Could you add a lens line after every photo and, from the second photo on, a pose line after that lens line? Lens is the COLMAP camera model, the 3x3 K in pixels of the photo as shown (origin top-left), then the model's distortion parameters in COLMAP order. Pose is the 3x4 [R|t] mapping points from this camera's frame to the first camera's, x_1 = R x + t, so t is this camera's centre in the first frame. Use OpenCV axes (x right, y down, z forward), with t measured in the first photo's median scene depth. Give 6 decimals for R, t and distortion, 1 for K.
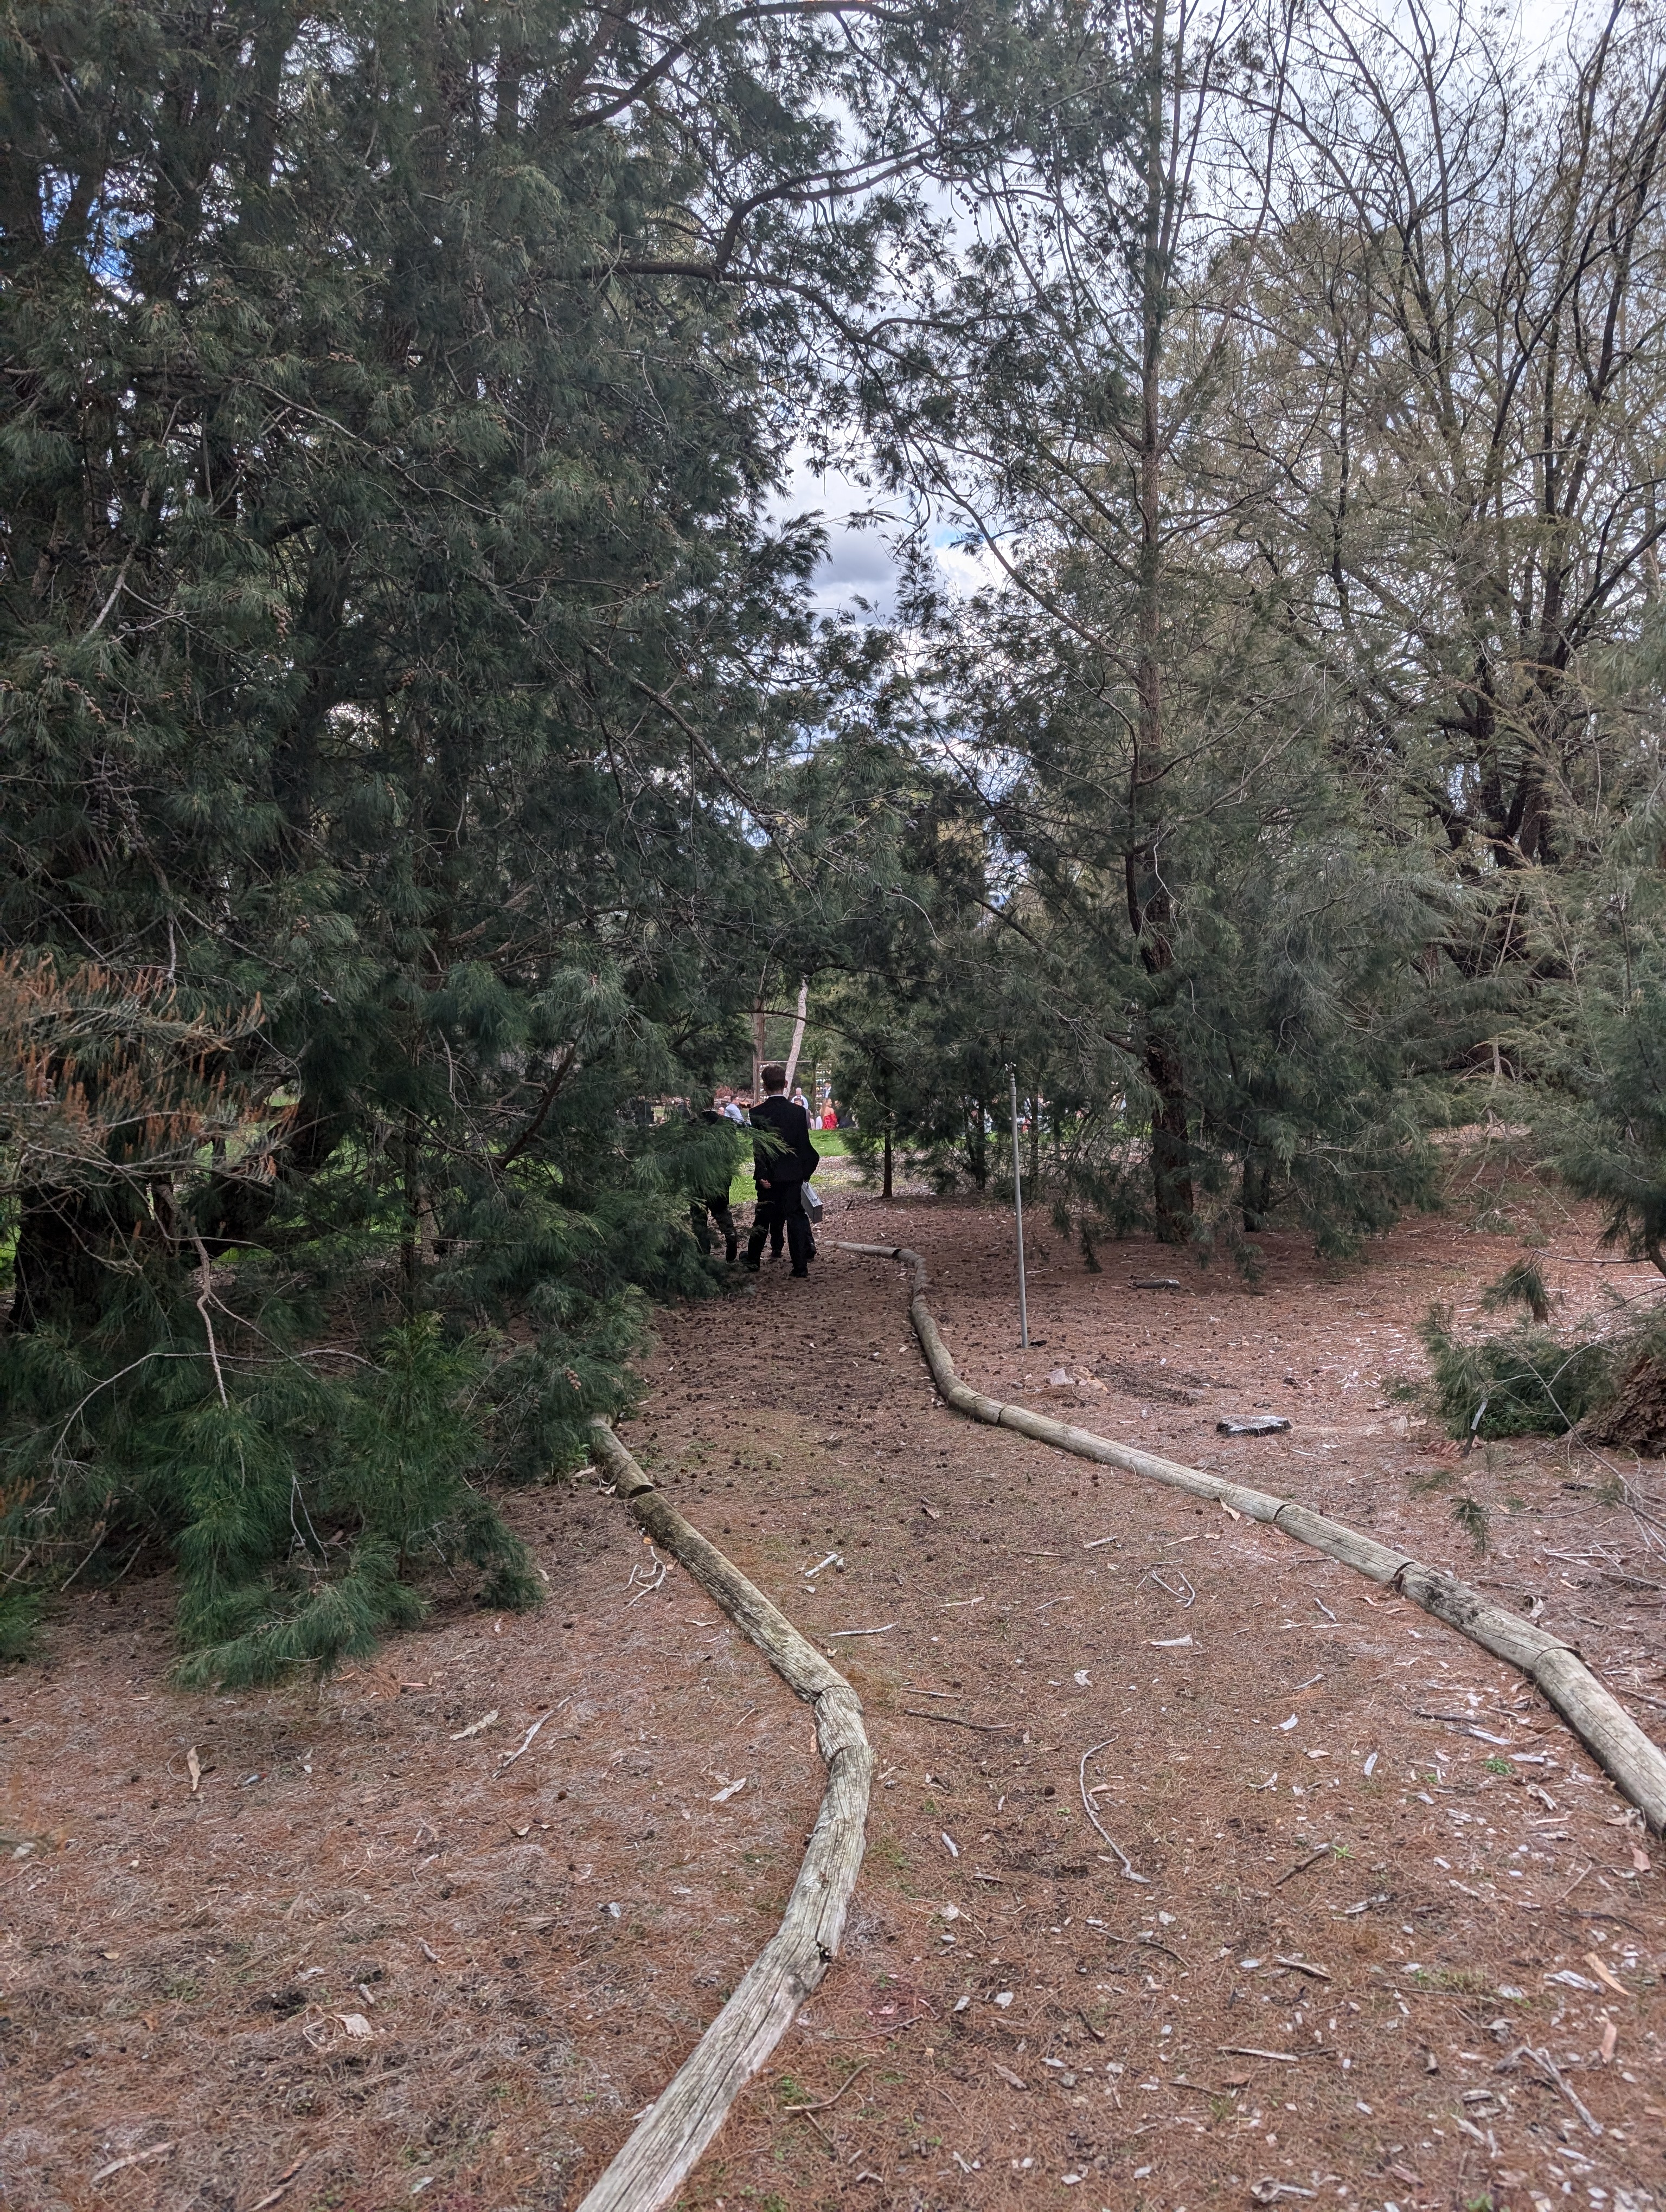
lens RADIAL K [[1577.2, 0, 880.6], [0, 1577.2, 1106.2], [0, 0, 1]] dist [0.014547, -0.017605]
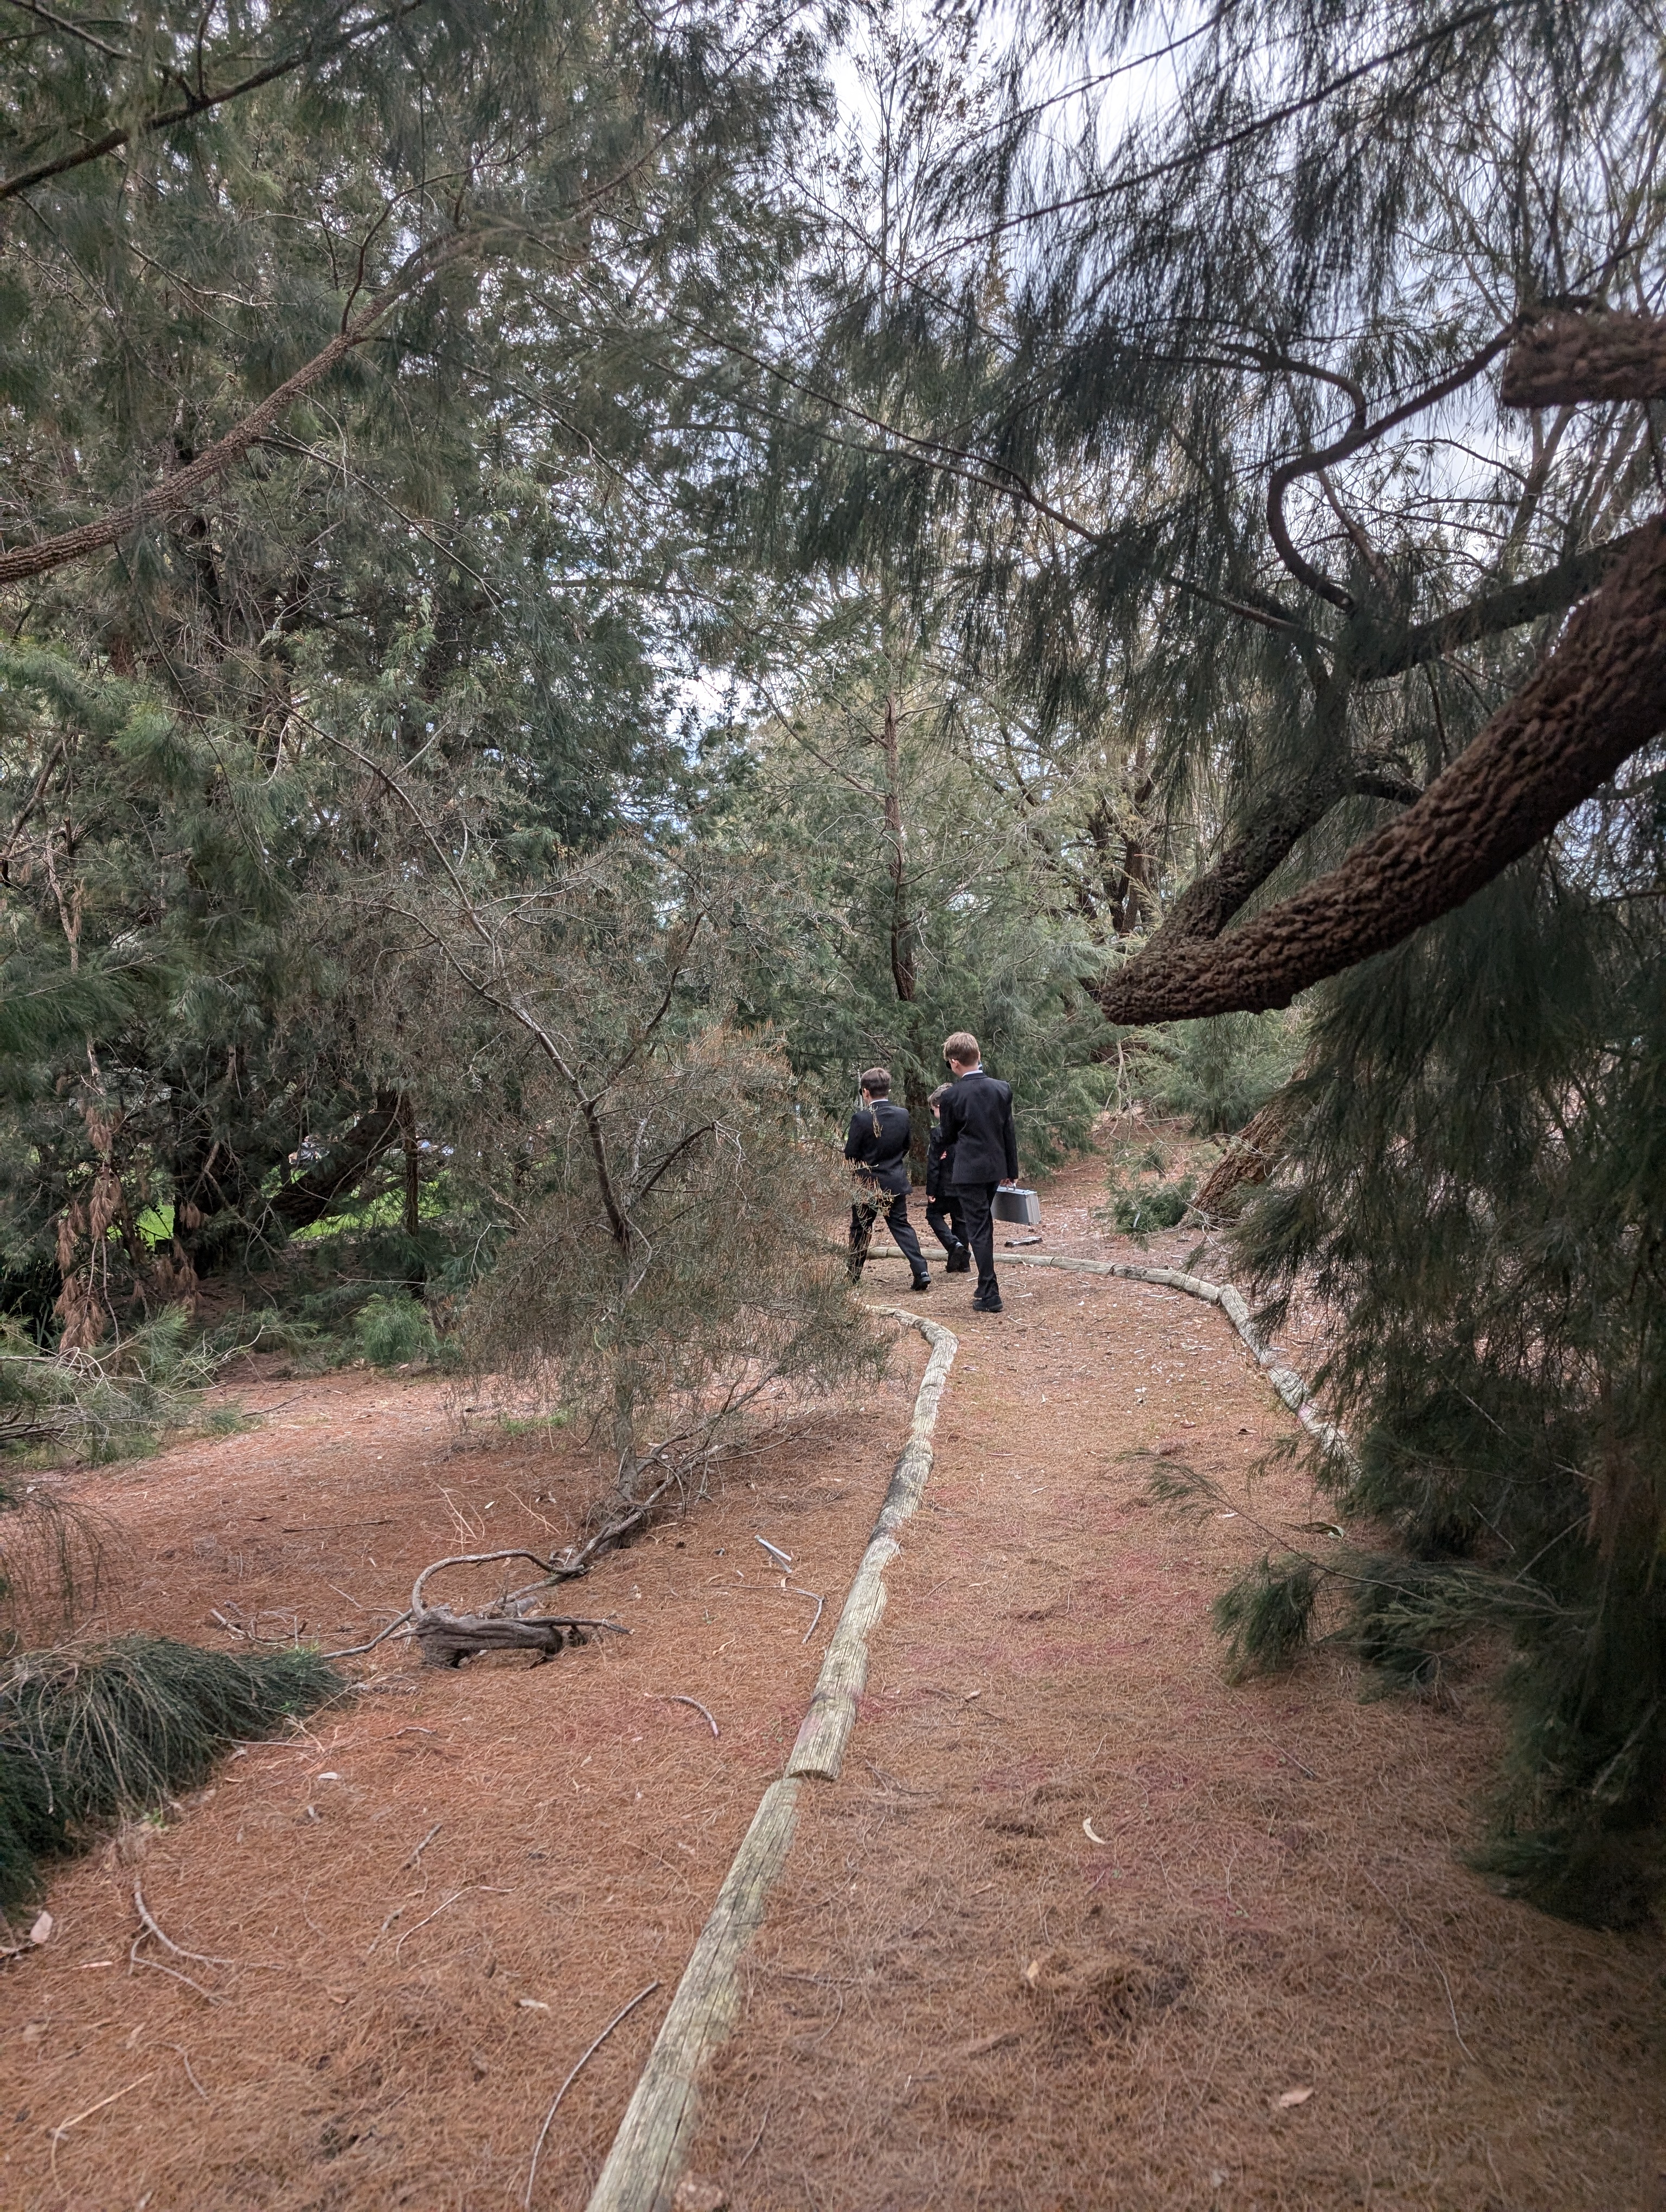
lens RADIAL K [[1577.2, 0, 829.8], [0, 1577.2, 1085.1], [0, 0, 1]] dist [0.014547, -0.017605]
pose [[0.978700, -0.042848, 0.200775, -0.369191], [0.049265, 0.998419, -0.027073, 0.053454], [-0.199297, 0.036387, 0.979263, -0.826975]]
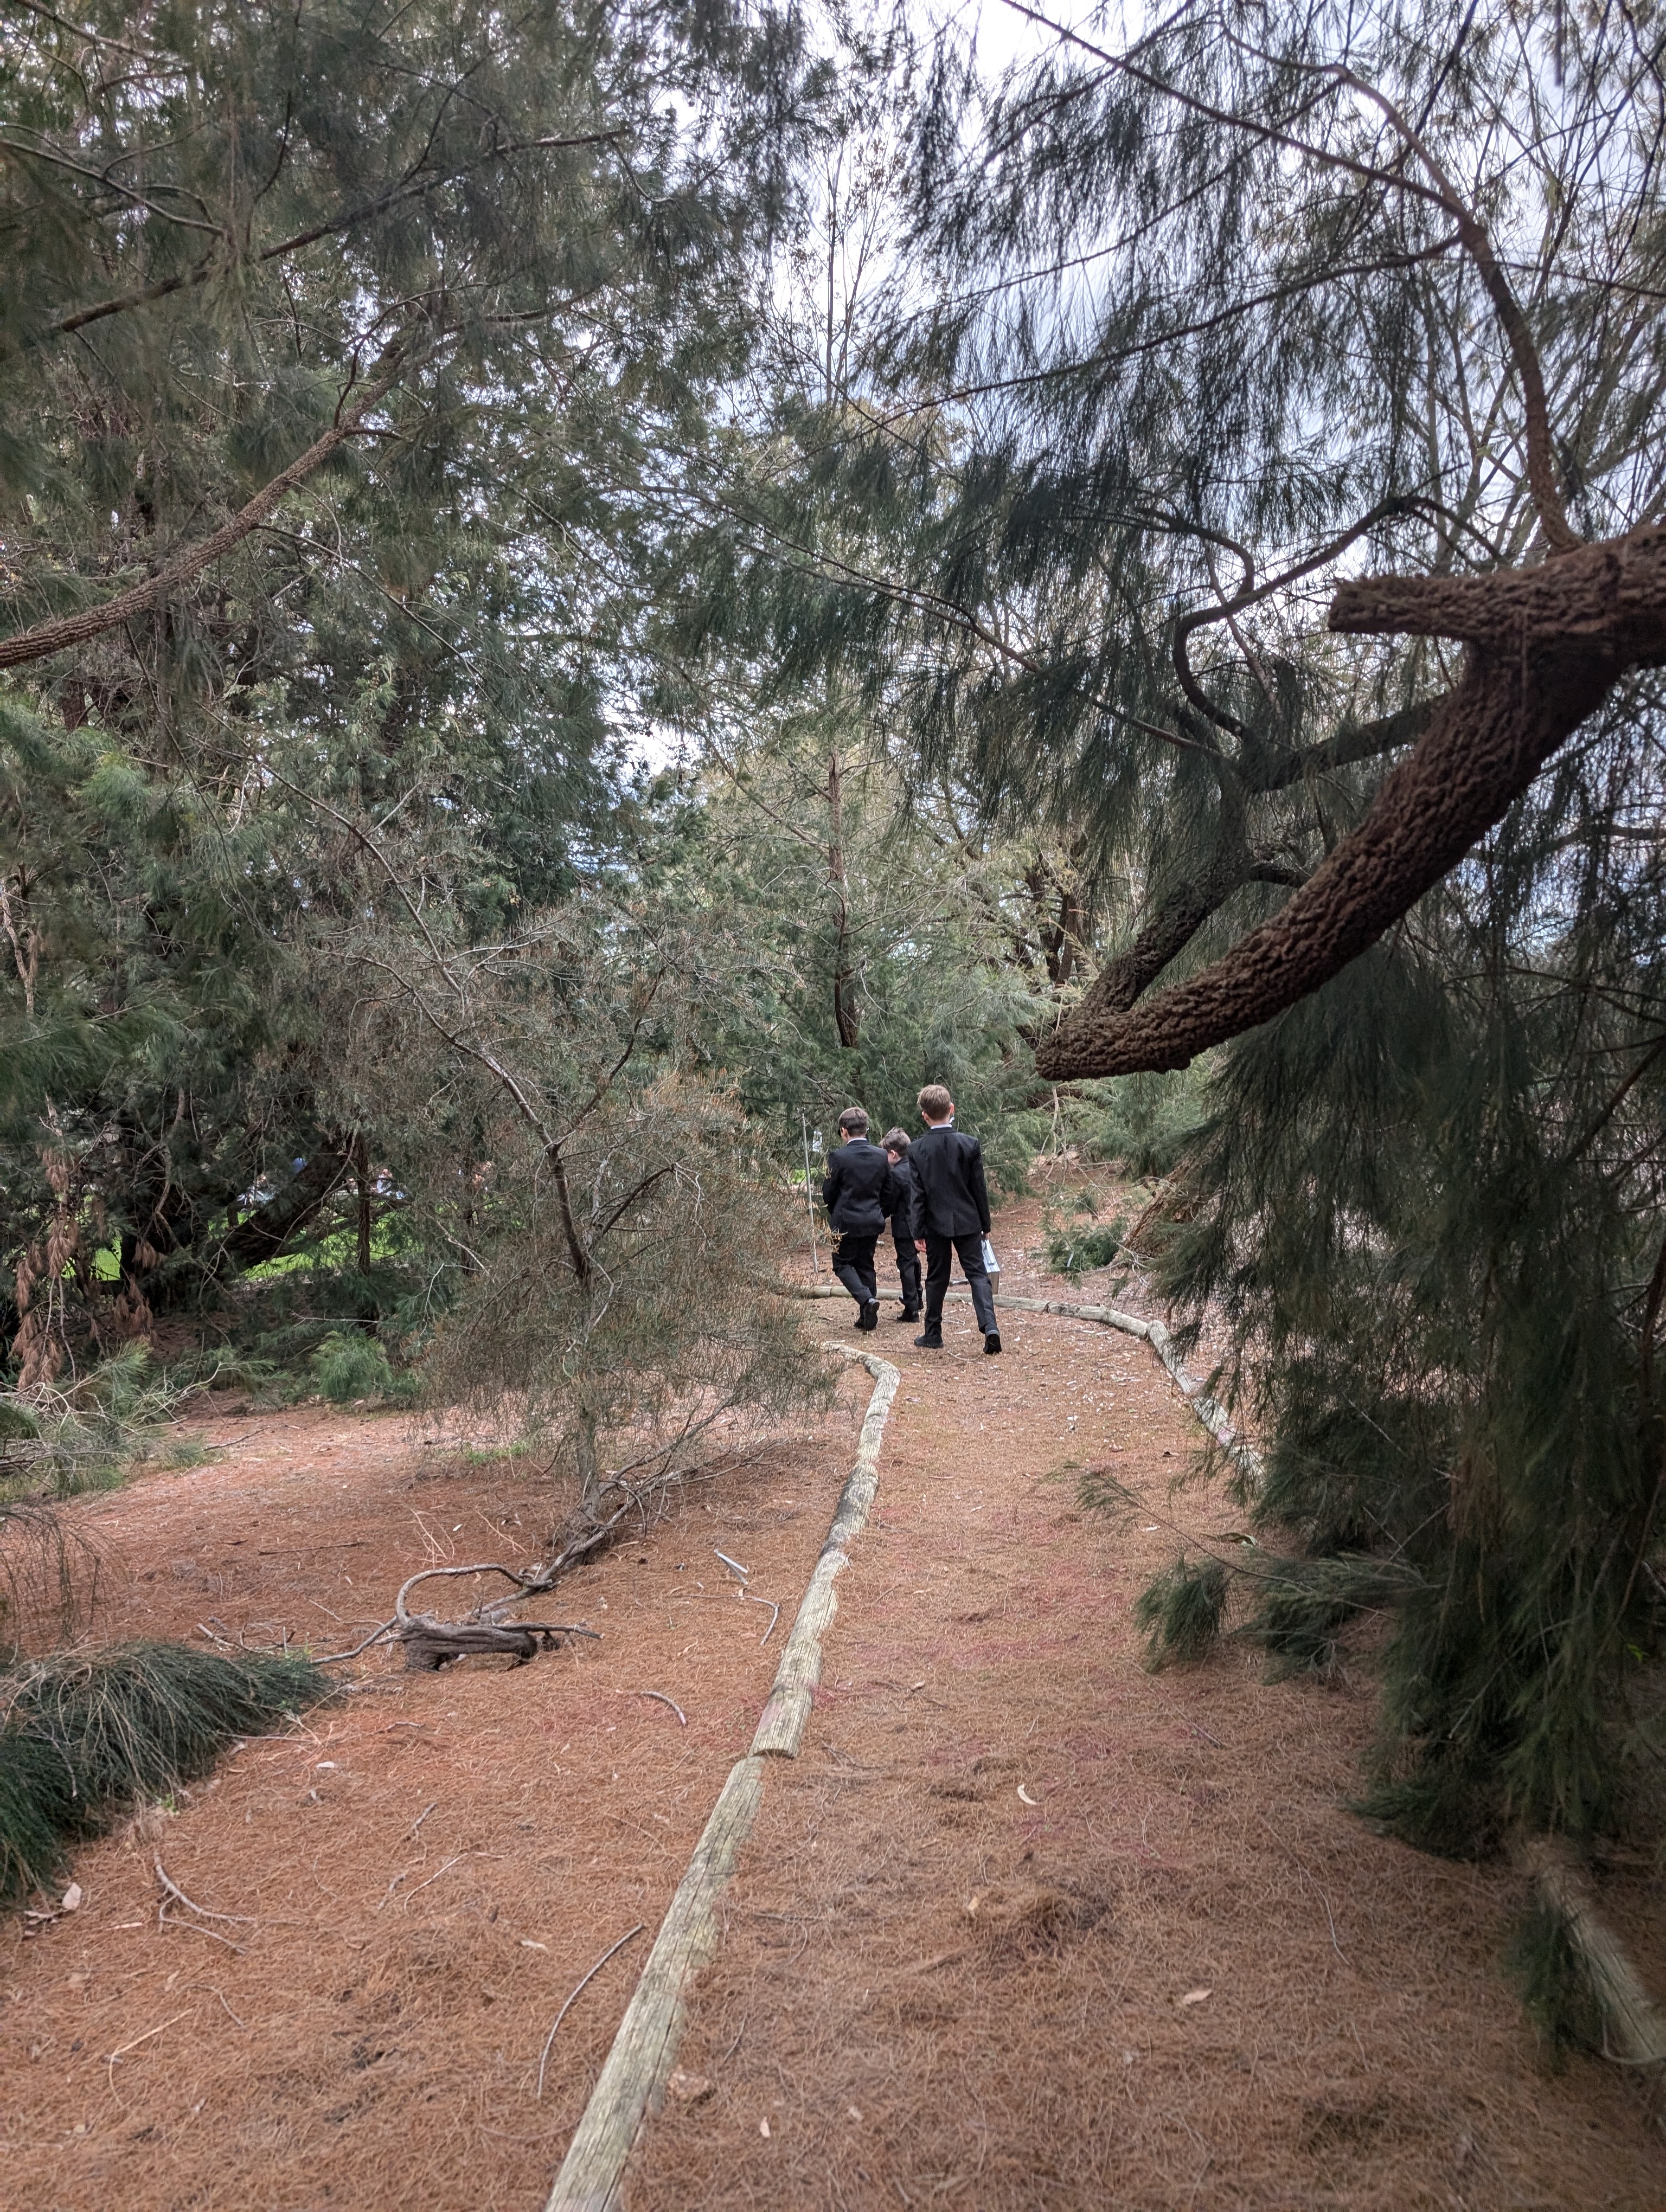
lens RADIAL K [[1577.2, 0, 839.7], [0, 1577.2, 1118.8], [0, 0, 1]] dist [0.014547, -0.017605]
pose [[0.968725, -0.037539, 0.245283, -0.391644], [0.046604, 0.998424, -0.031254, 0.054132], [-0.243723, 0.041707, 0.968948, -0.886960]]
